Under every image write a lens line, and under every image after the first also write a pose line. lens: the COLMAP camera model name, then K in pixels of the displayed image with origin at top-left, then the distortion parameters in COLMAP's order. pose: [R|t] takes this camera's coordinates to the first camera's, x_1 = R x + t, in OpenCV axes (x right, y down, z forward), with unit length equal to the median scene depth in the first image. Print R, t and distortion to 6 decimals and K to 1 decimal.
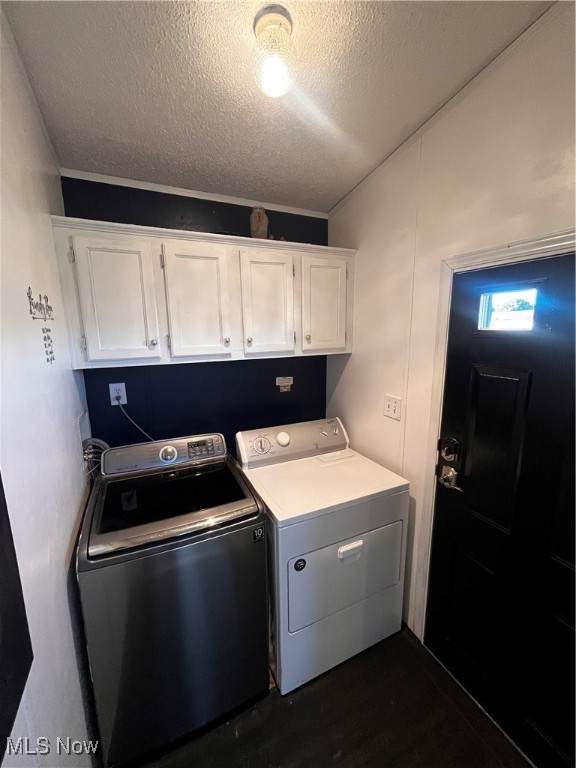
lens RADIAL K [[309.4, 0, 289.0], [0, 309.4, 385.1], [0, 0, 1]] dist [-0.004233, 0.000618]
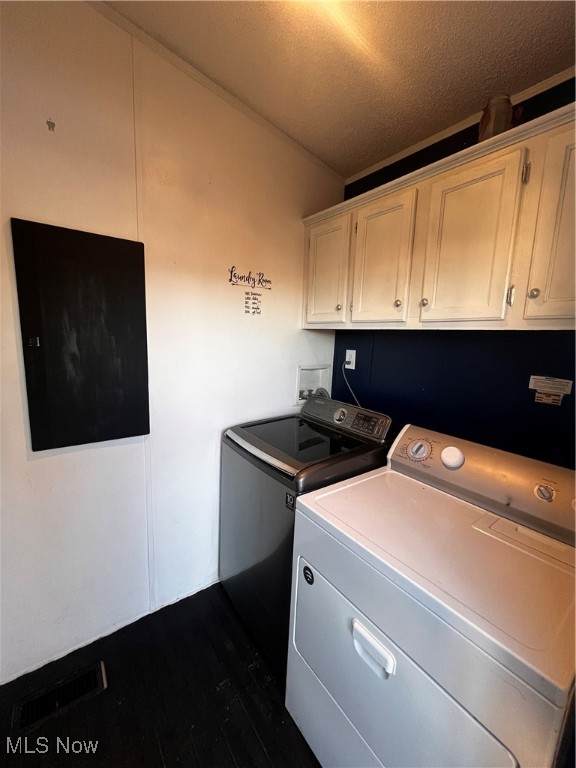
lens RADIAL K [[309.4, 0, 286.6], [0, 309.4, 385.1], [0, 0, 1]] dist [-0.004233, 0.000618]
pose [[0.188050, 0.174007, -0.966622, 0.539647], [-0.215810, 0.967448, 0.132172, 0.020310], [0.958156, 0.183752, 0.219481, 0.536629]]
